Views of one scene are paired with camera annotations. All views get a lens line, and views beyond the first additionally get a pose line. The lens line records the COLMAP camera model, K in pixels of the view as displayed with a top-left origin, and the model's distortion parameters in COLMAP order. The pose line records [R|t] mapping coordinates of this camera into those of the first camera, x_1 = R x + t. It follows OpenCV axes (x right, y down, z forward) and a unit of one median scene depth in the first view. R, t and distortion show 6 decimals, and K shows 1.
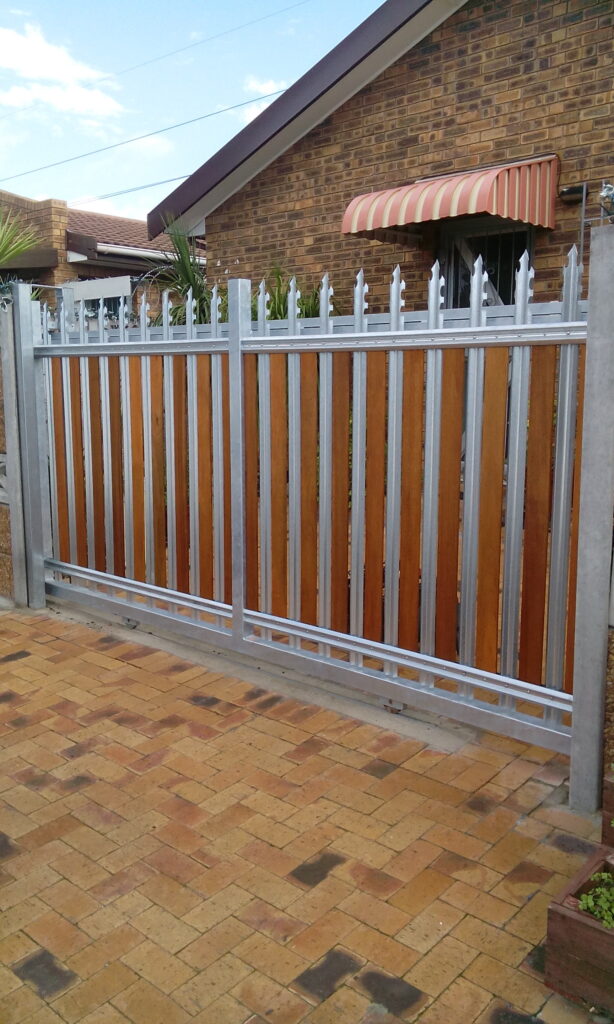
lens RADIAL K [[867.8, 0, 307.0], [0, 867.8, 512.0], [0, 0, 1]] dist [-0.002620, -0.062086]
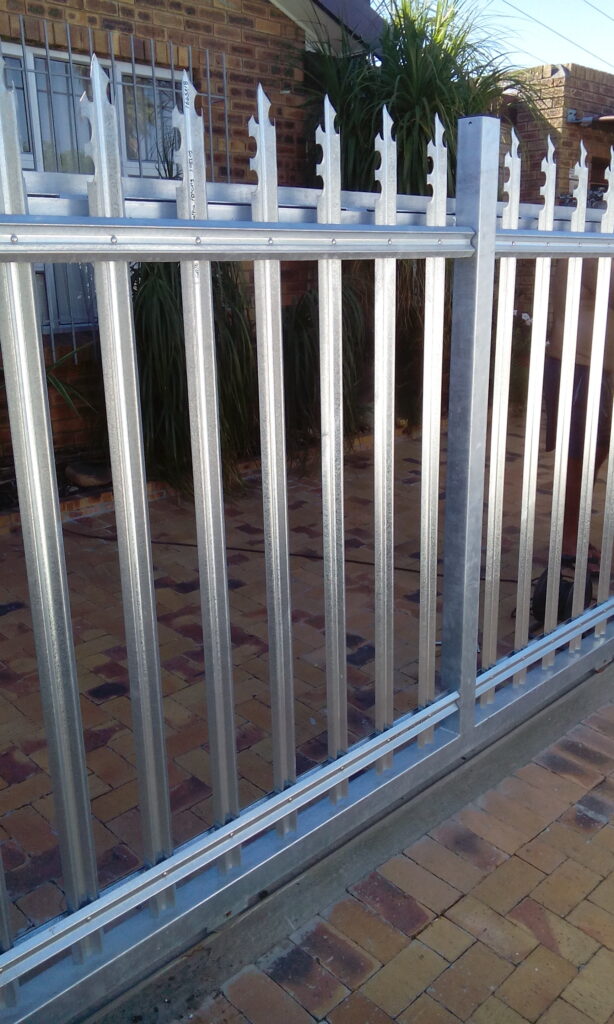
lens RADIAL K [[867.8, 0, 307.0], [0, 867.8, 512.0], [0, 0, 1]] dist [-0.002620, -0.062086]
pose [[0.046762, -0.262072, 0.963915, -0.396215], [0.187708, 0.950085, 0.249206, -0.110391], [-0.981111, 0.169281, 0.093621, 0.640782]]
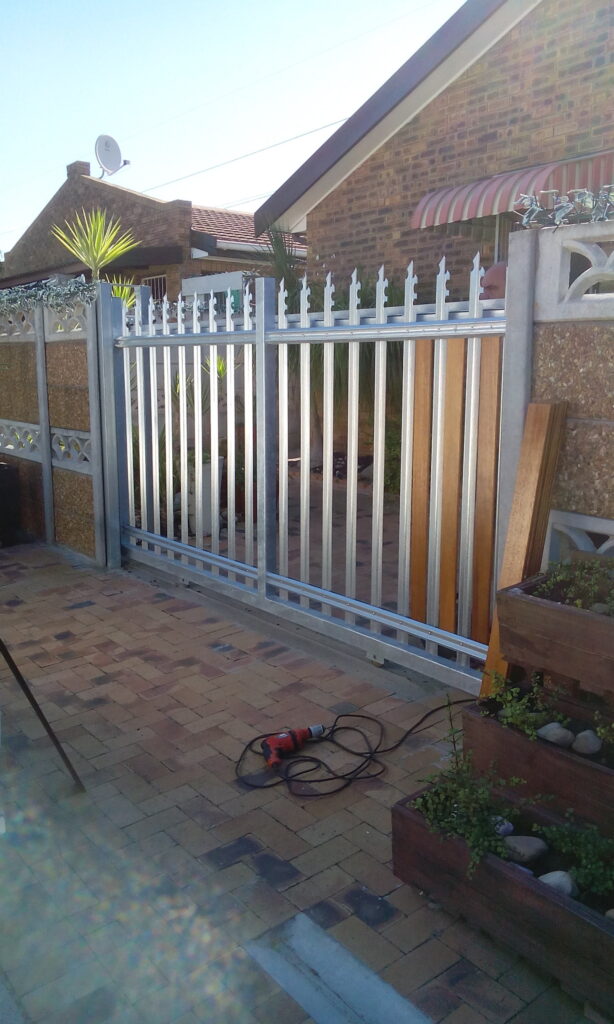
lens RADIAL K [[867.8, 0, 307.0], [0, 867.8, 512.0], [0, 0, 1]] dist [-0.002620, -0.062086]
pose [[0.983821, 0.033751, -0.175945, 0.108798], [-0.031497, 0.999382, 0.015586, 0.009862], [0.176362, -0.009792, 0.984277, -0.061783]]
